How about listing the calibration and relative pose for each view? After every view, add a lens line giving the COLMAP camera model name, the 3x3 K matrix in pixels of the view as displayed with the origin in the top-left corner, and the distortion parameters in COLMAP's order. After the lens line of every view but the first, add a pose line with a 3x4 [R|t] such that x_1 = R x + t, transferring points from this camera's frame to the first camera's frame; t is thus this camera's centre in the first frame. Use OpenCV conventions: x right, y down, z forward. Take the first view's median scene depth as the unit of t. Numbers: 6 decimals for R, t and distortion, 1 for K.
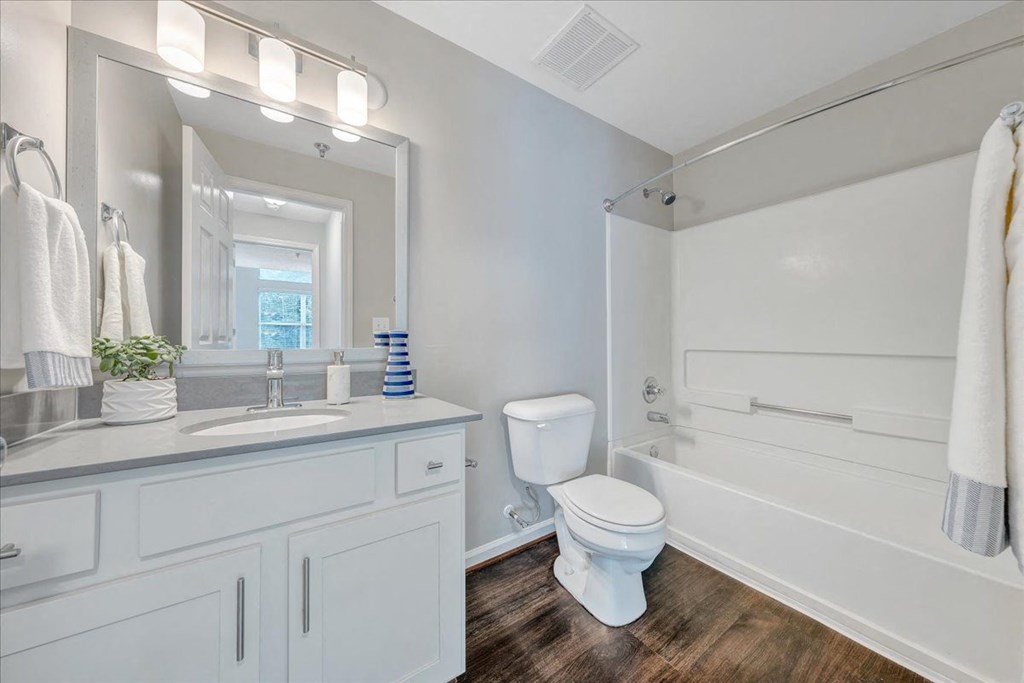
lens RADIAL K [[352.0, 0, 507.4], [0, 352.0, 340.9], [0, 0, 1]] dist [0.000785, 0.000030]
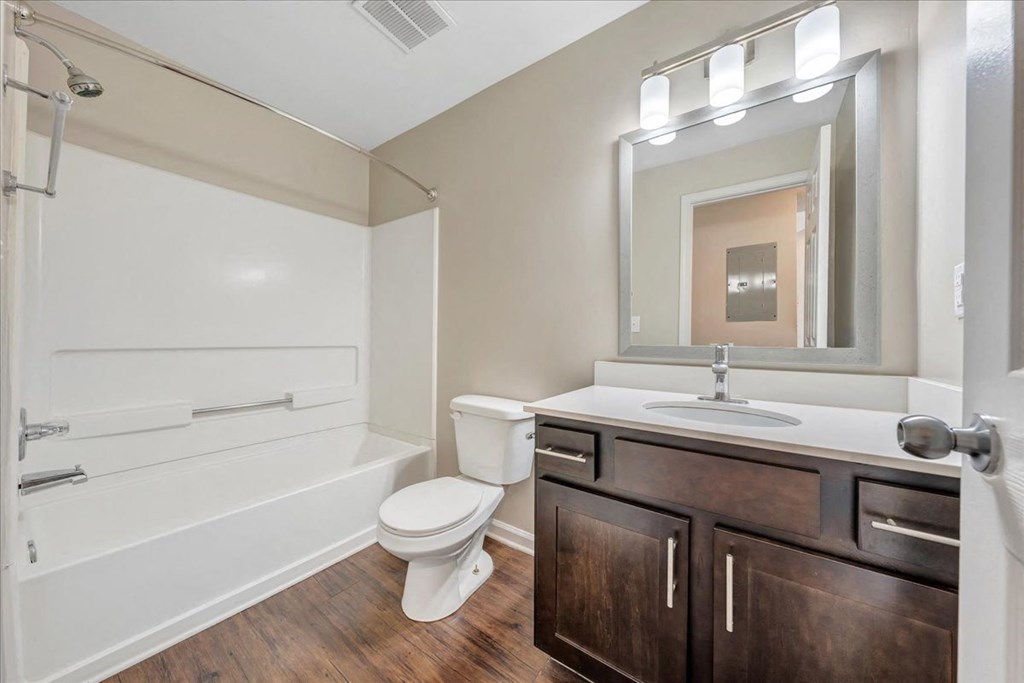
lens RADIAL K [[352.0, 0, 507.4], [0, 352.0, 340.9], [0, 0, 1]] dist [0.000785, 0.000030]
pose [[0.335194, 0.004022, -0.942141, 0.105421], [-0.006523, 0.999977, 0.001949, 0.000255], [0.942127, 0.005493, 0.335212, 0.072073]]
